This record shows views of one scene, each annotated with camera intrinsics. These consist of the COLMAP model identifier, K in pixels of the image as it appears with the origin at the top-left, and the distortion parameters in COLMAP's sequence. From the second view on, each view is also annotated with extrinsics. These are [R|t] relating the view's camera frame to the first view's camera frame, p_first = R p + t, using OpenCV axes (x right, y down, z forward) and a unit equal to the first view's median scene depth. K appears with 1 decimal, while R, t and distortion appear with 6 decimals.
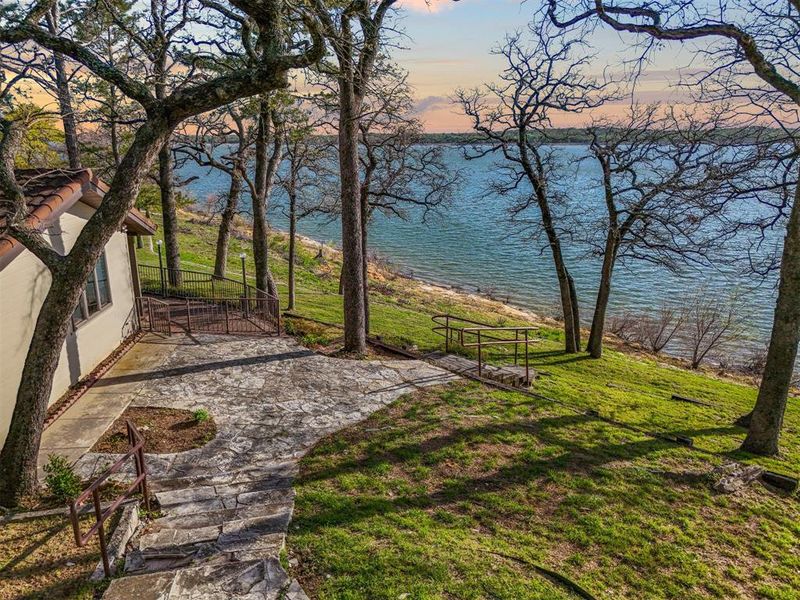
lens RADIAL K [[600.3, 0, 403.8], [0, 600.3, 302.4], [0, 0, 1]] dist [0.074647, -0.070645]
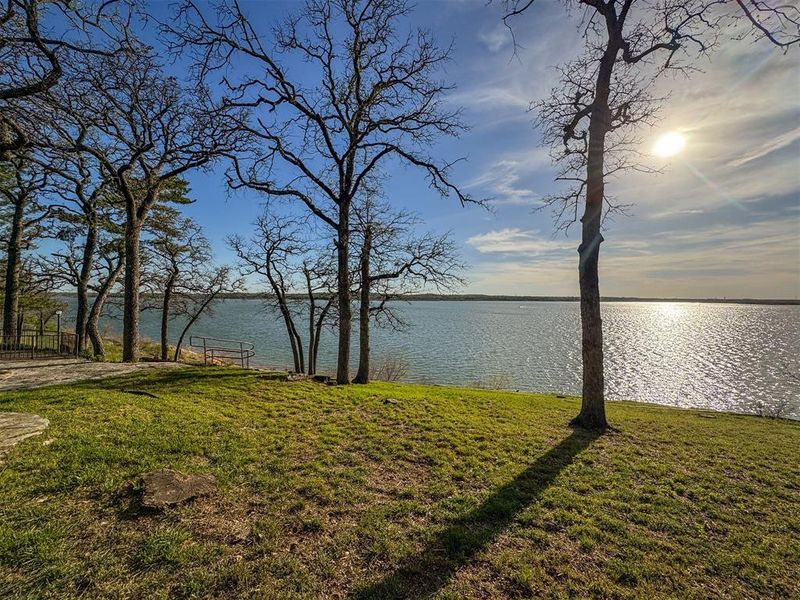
lens RADIAL K [[330.5, 0, 400.0], [0, 330.5, 300.0], [0, 0, 1]] dist [-0.044380, 0.020722]
pose [[0.919049, 0.006353, 0.394091, 0.171918], [0.094526, 0.967137, -0.236033, 0.137258], [-0.382639, 0.254178, 0.888246, -0.092098]]
